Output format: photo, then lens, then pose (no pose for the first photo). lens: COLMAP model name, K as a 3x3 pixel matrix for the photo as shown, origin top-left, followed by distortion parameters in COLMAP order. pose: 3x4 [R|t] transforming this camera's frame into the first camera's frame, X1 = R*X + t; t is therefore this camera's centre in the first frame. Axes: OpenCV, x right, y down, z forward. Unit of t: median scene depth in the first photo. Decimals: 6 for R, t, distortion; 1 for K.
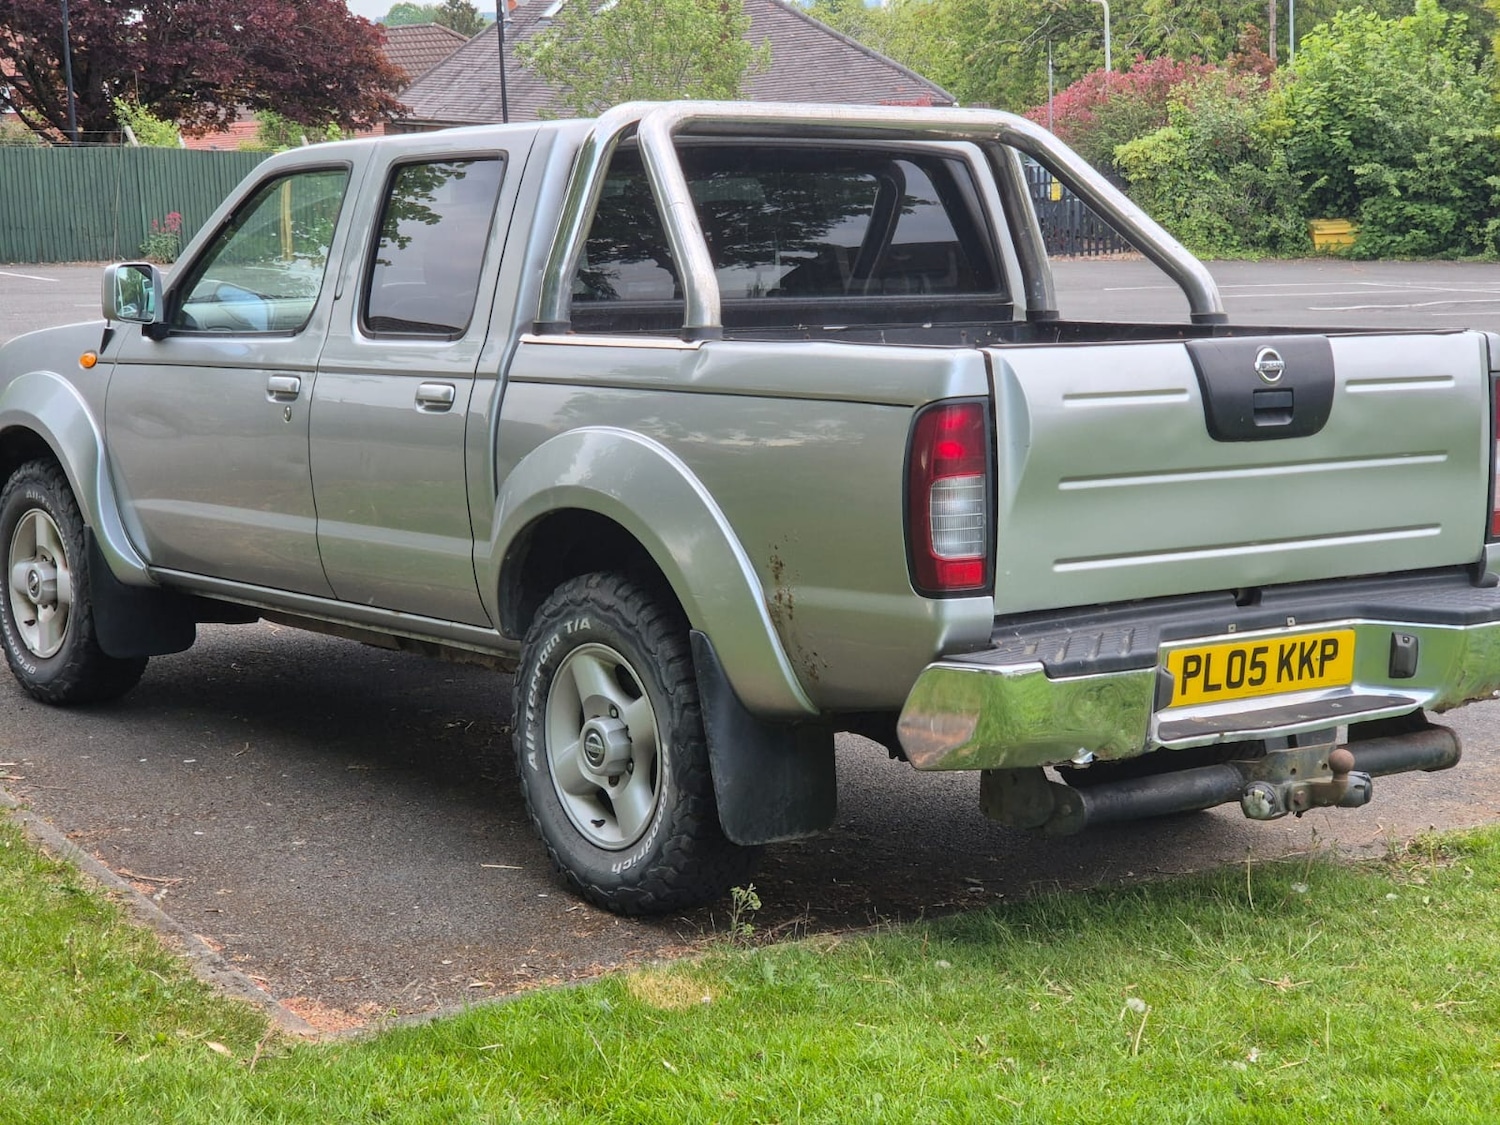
lens RADIAL K [[2930.9, 0, 730.4], [0, 2930.9, 562.0], [0, 0, 1]] dist [-0.508268, 6.704511]
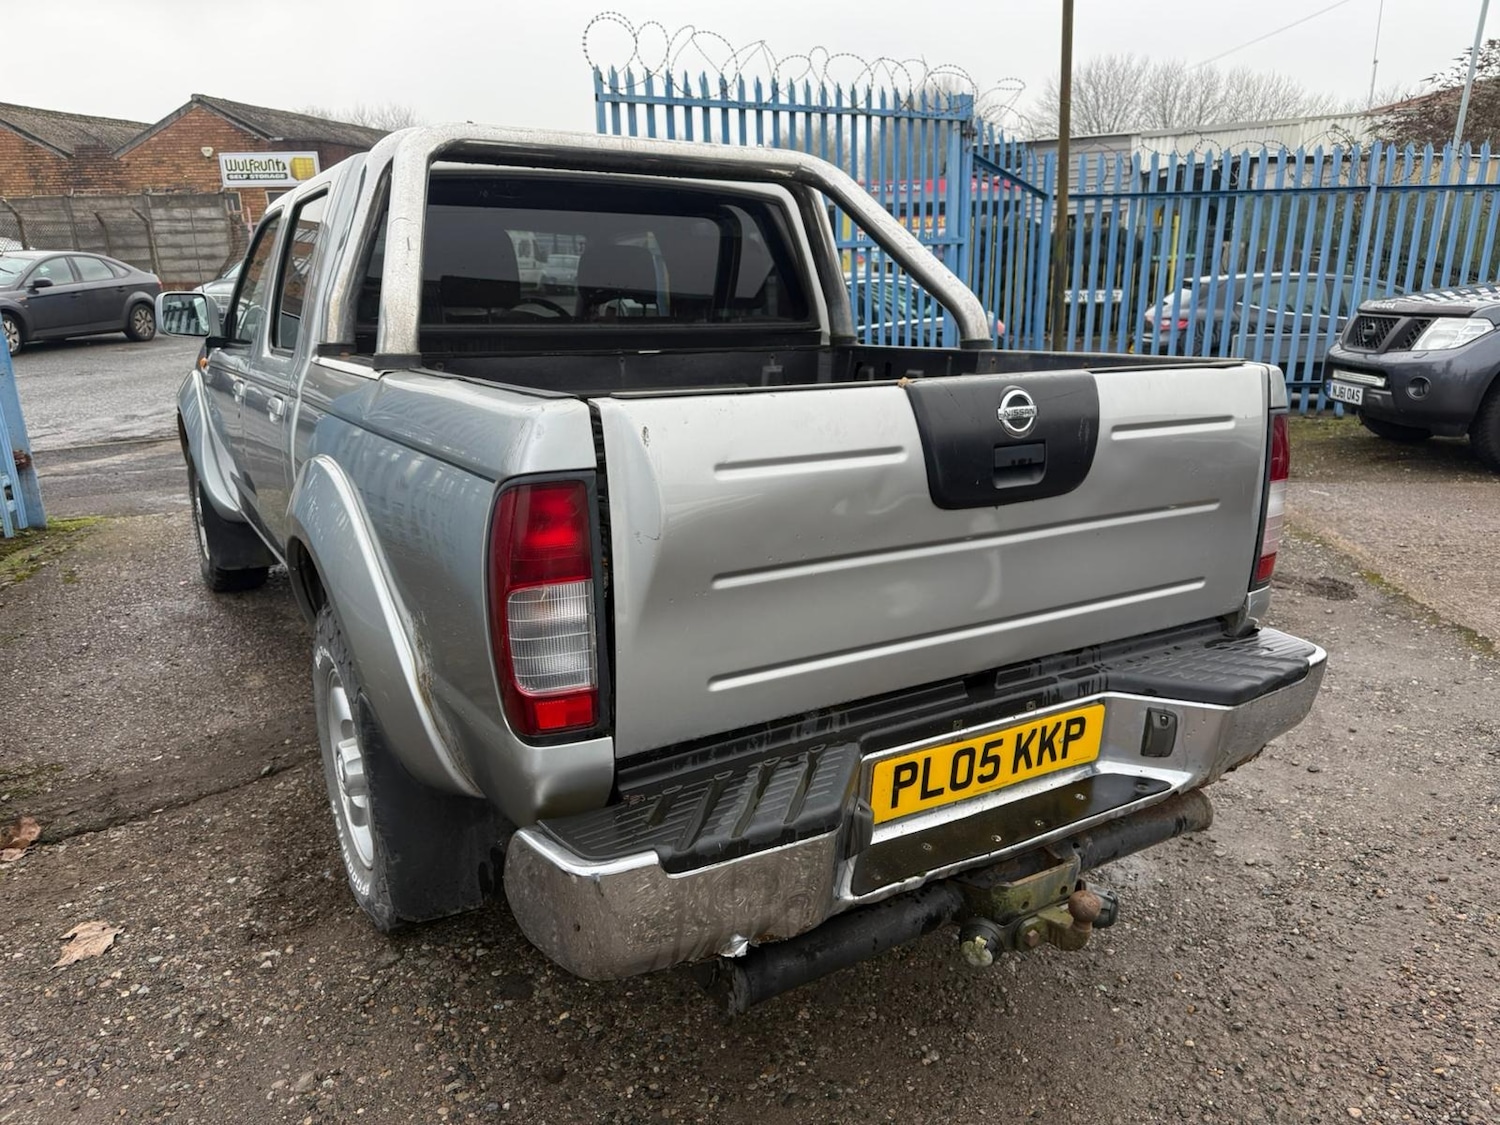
lens RADIAL K [[1083.3, 0, 753.3], [0, 1083.3, 575.4], [0, 0, 1]] dist [0.090002, 0.000085]
pose [[0.997060, 0.022733, -0.073181, 0.134228], [-0.012616, 0.990650, 0.135842, -0.062214], [0.075585, -0.134520, 0.988024, 0.681925]]
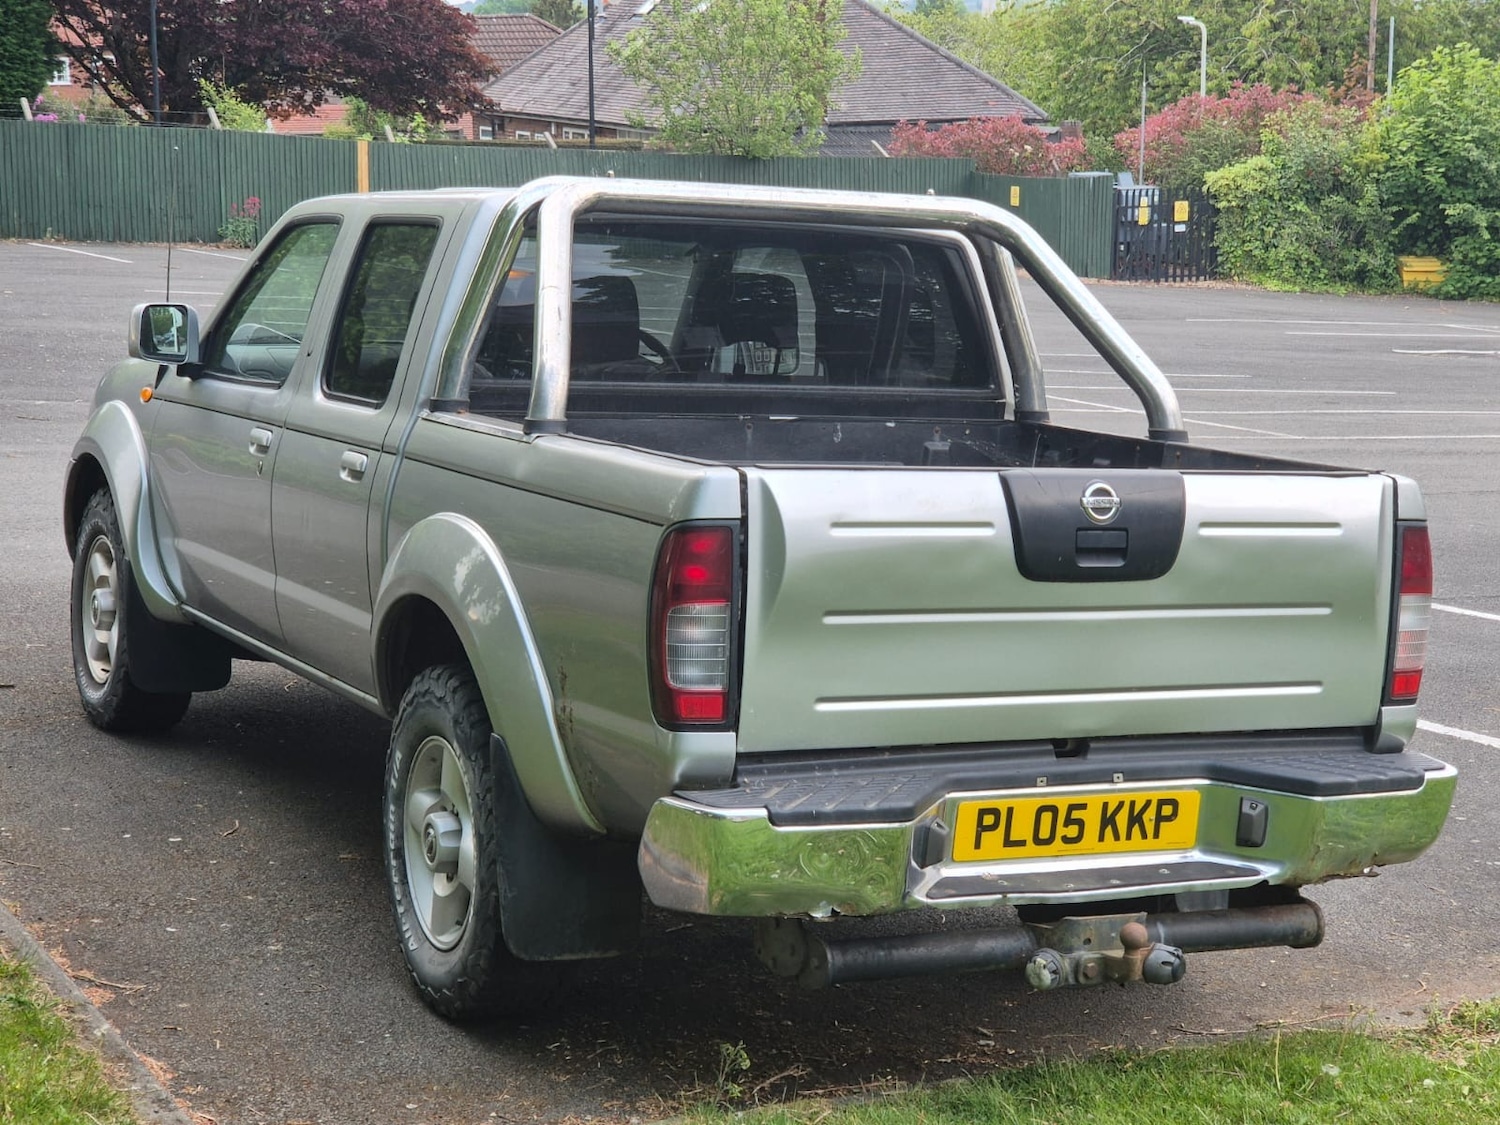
lens RADIAL K [[2930.9, 0, 730.4], [0, 2930.9, 562.0], [0, 0, 1]] dist [-0.508268, 6.704511]
pose [[0.981476, 0.072165, -0.177477, 0.233141], [-0.072684, 0.997349, 0.003585, -0.042848], [0.177265, 0.009381, 0.984118, 0.065359]]
